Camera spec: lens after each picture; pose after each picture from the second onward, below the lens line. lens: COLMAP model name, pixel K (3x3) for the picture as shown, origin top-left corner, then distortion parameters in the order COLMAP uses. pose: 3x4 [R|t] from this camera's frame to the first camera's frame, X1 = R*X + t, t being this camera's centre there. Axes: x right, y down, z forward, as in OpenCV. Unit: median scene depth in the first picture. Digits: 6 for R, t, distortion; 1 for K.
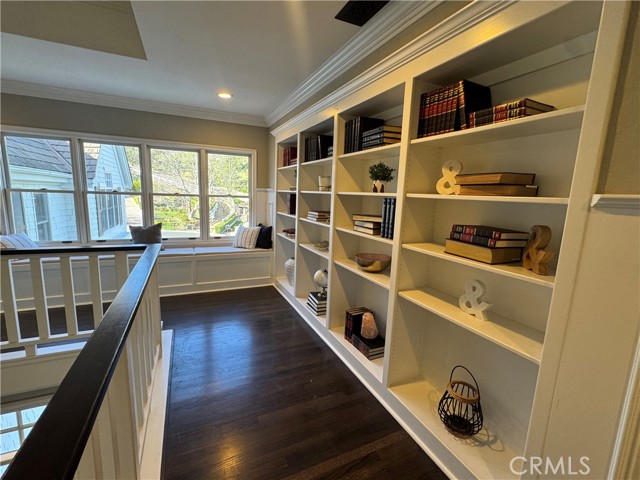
lens RADIAL K [[284.9, 0, 319.7], [0, 284.9, 239.3], [0, 0, 1]] dist [-0.004229, -0.000207]
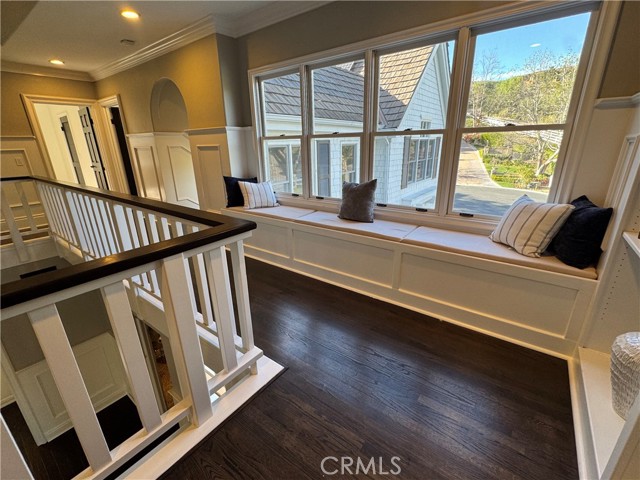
lens RADIAL K [[284.9, 0, 318.2], [0, 284.9, 239.6], [0, 0, 1]] dist [-0.004229, -0.000207]
pose [[0.461912, 0.239152, -0.854075, -0.032391], [-0.101615, 0.970890, 0.216905, -0.048503], [0.881086, -0.013404, 0.472767, 0.537058]]
